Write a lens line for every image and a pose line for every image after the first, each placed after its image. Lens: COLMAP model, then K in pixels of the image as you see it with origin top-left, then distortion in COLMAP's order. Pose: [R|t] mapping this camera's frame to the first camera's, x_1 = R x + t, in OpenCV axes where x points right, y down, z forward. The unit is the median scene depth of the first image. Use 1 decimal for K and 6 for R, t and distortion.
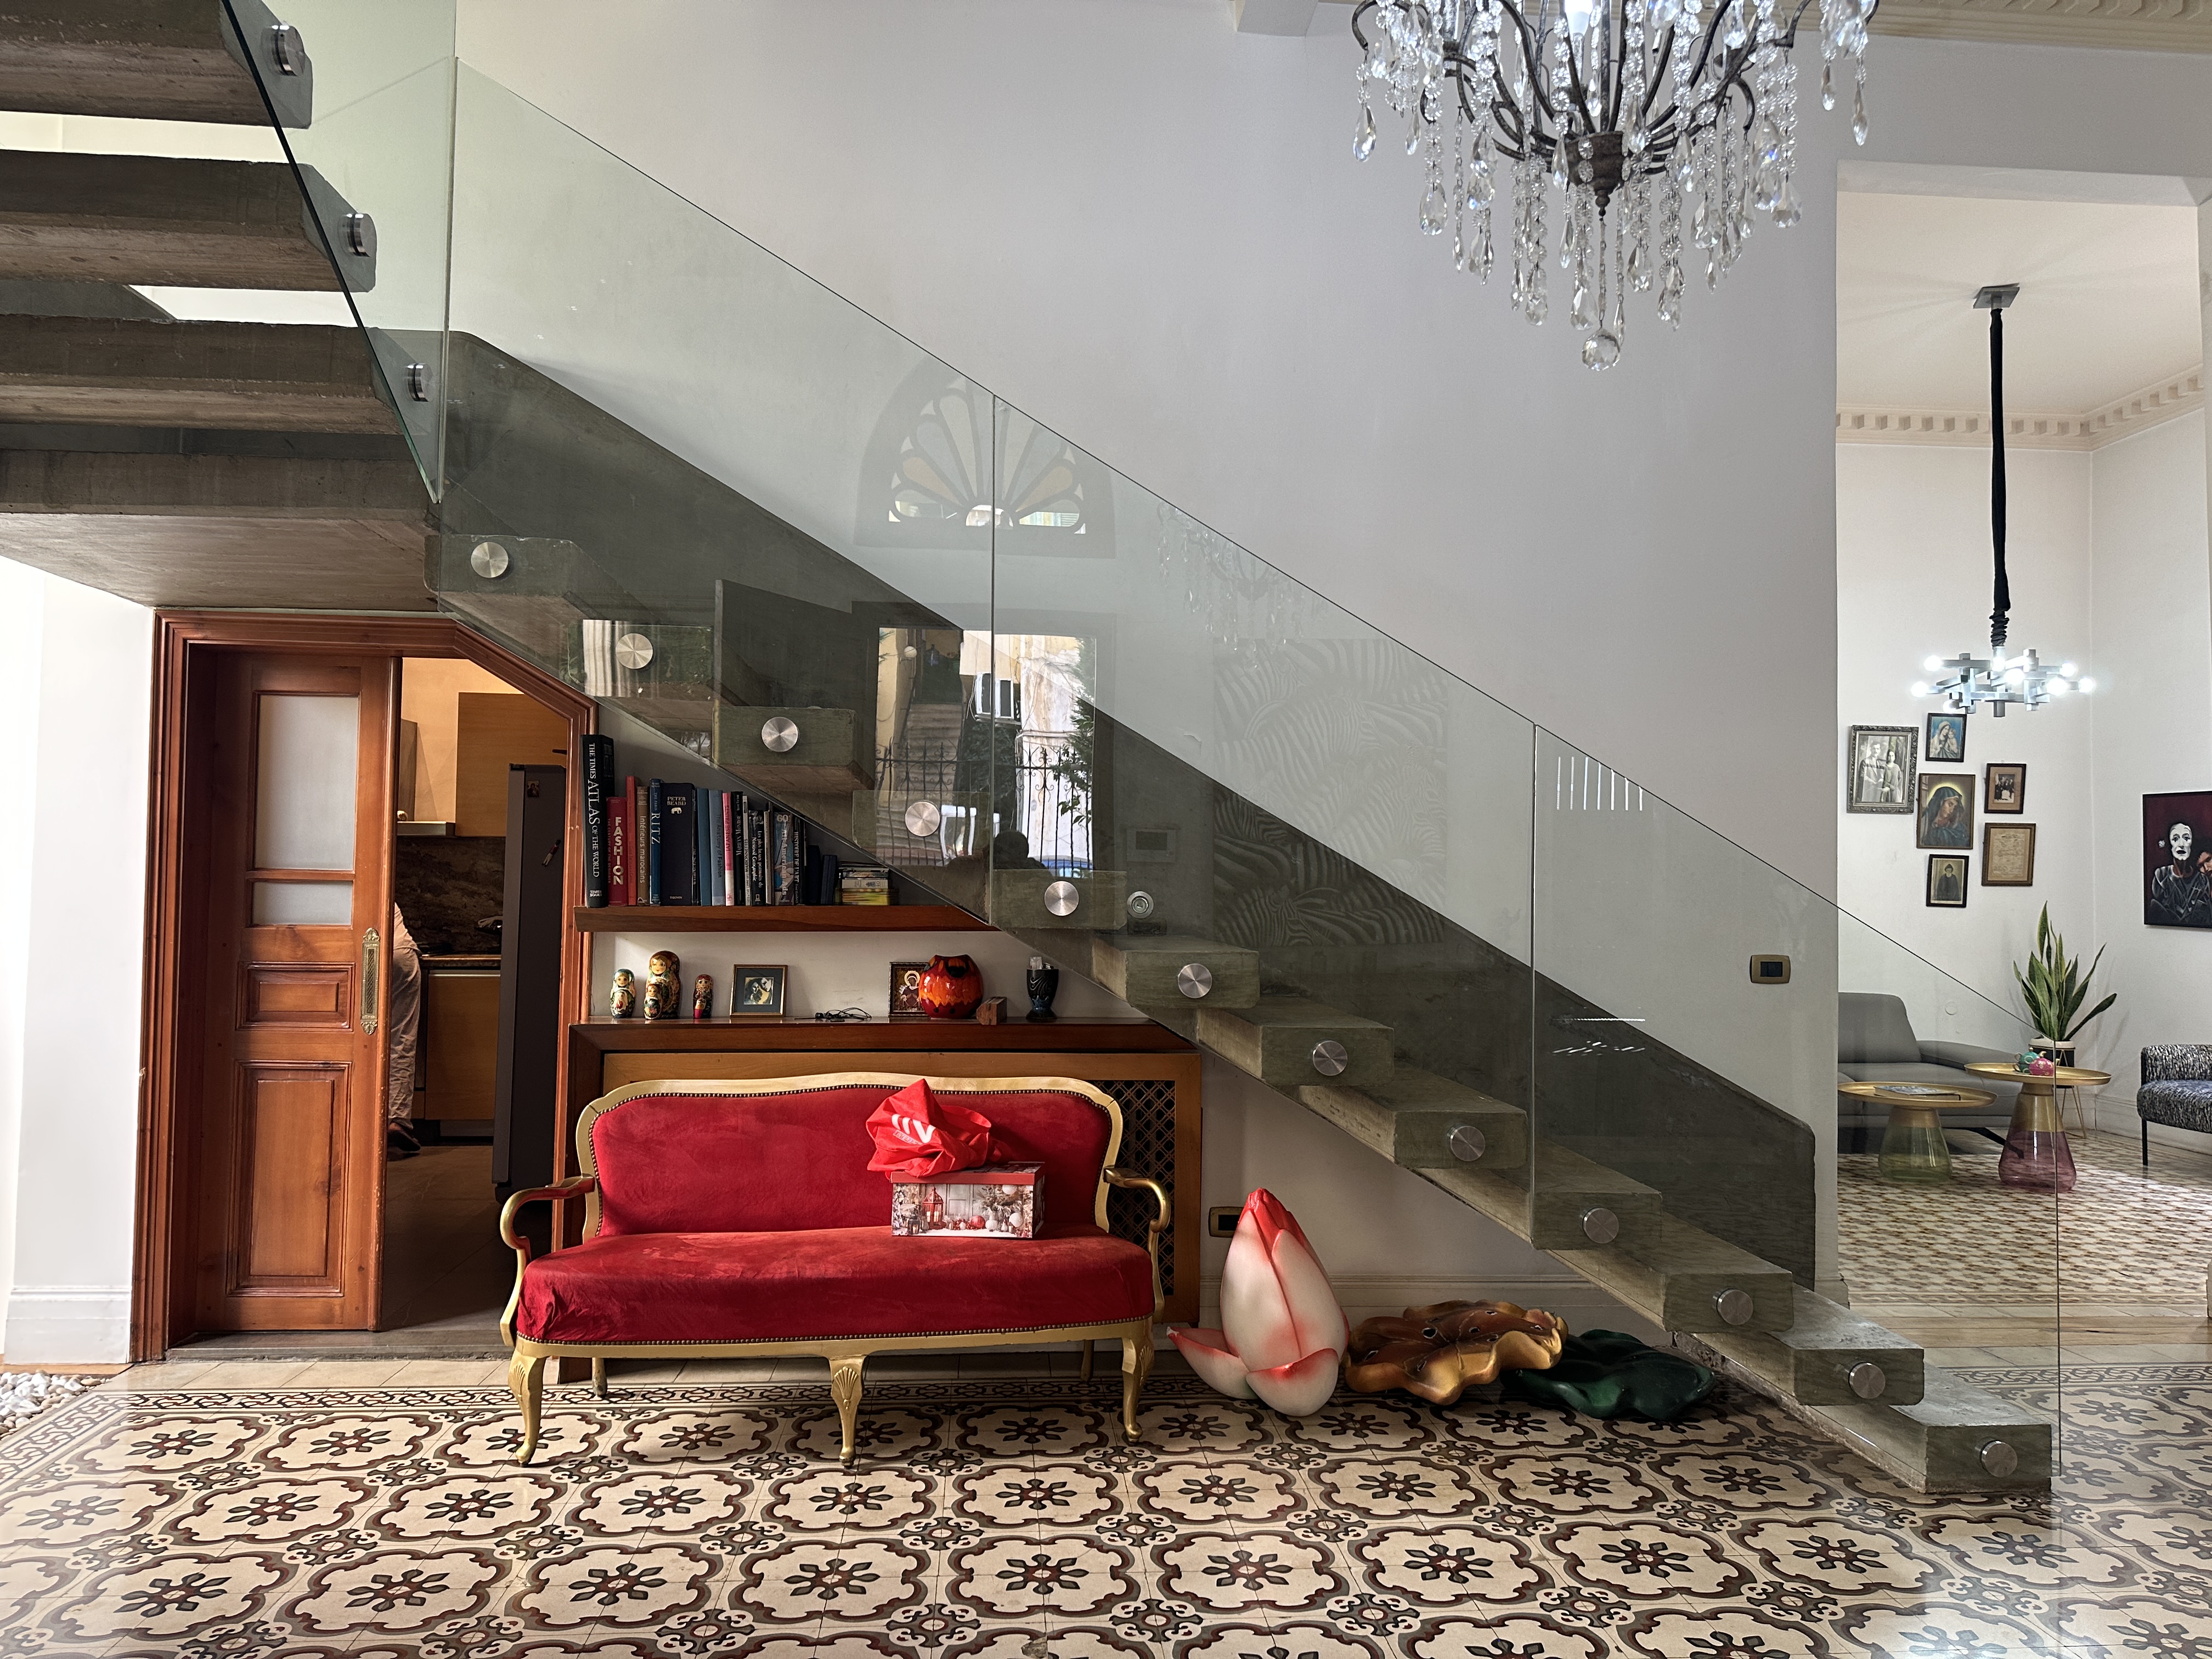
lens RADIAL K [[1588.9, 0, 1110.7], [0, 1588.9, 825.4], [0, 0, 1]] dist [0.003502, -0.008634]
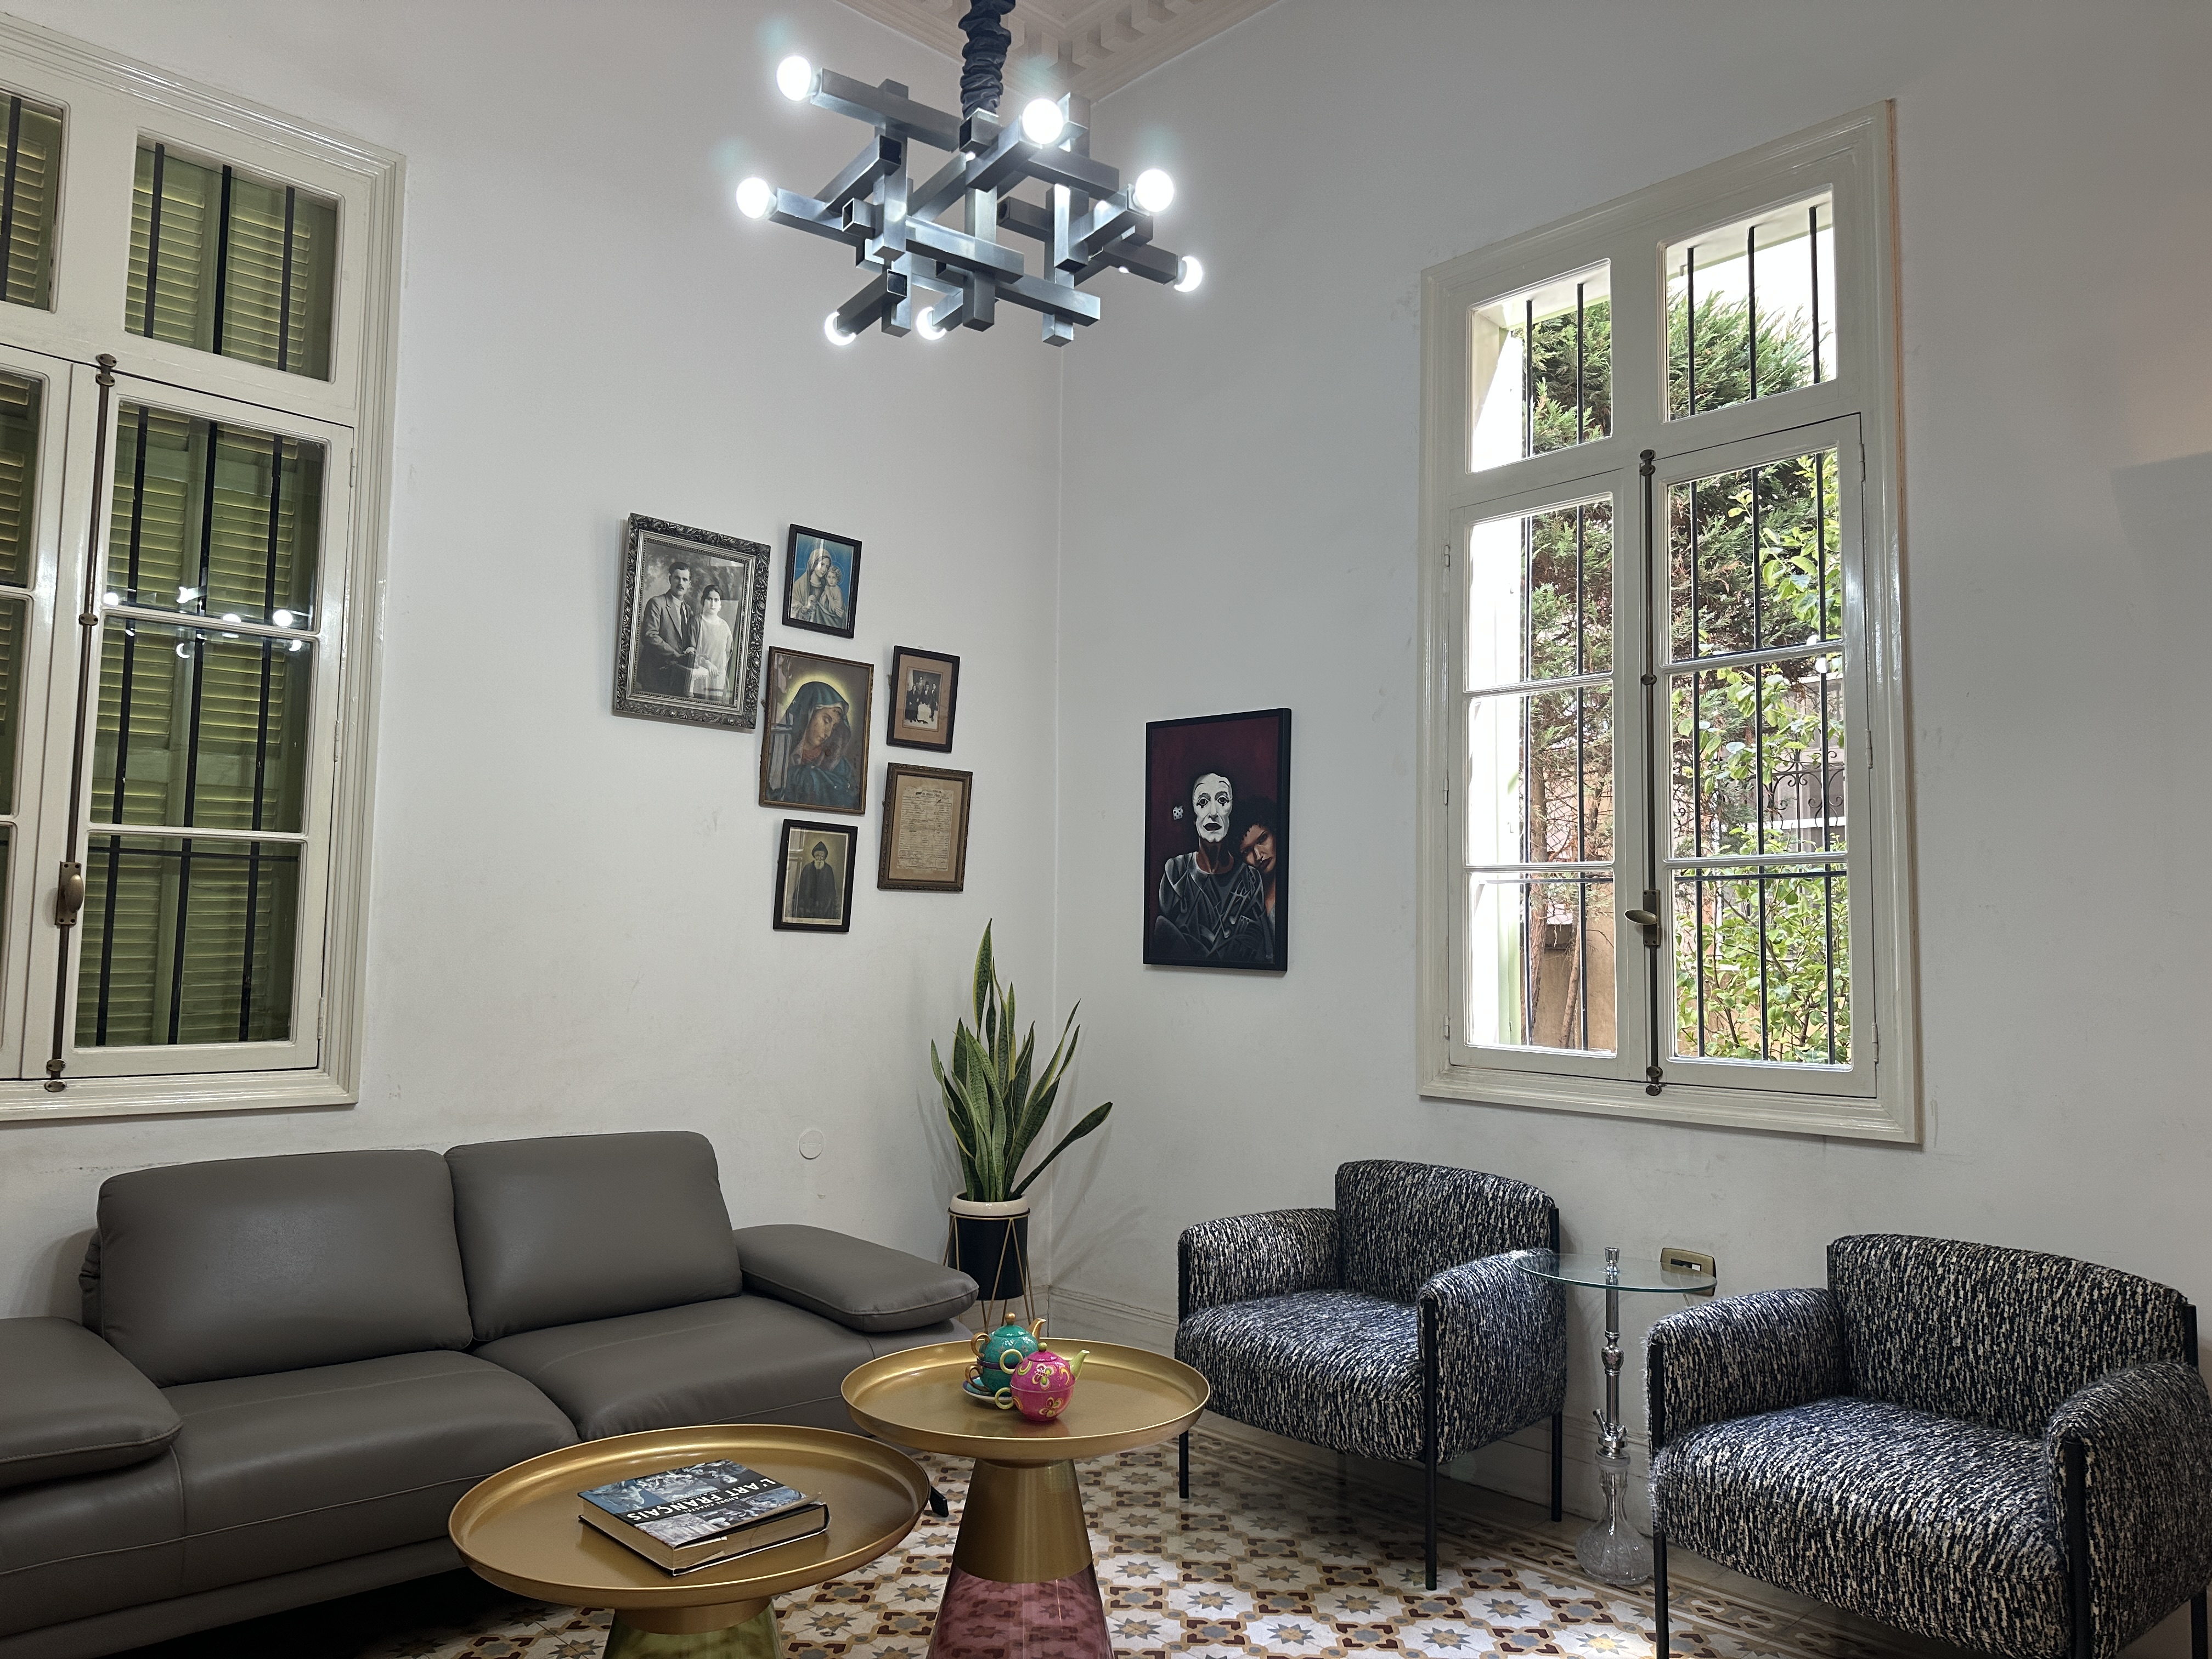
lens RADIAL K [[1588.9, 0, 1106.7], [0, 1588.9, 828.9], [0, 0, 1]] dist [0.003502, -0.008634]
pose [[0.793174, 0.043571, 0.607434, 0.304132], [-0.026951, 0.998971, -0.036464, 0.035870], [-0.608398, 0.012551, 0.793533, 0.565359]]
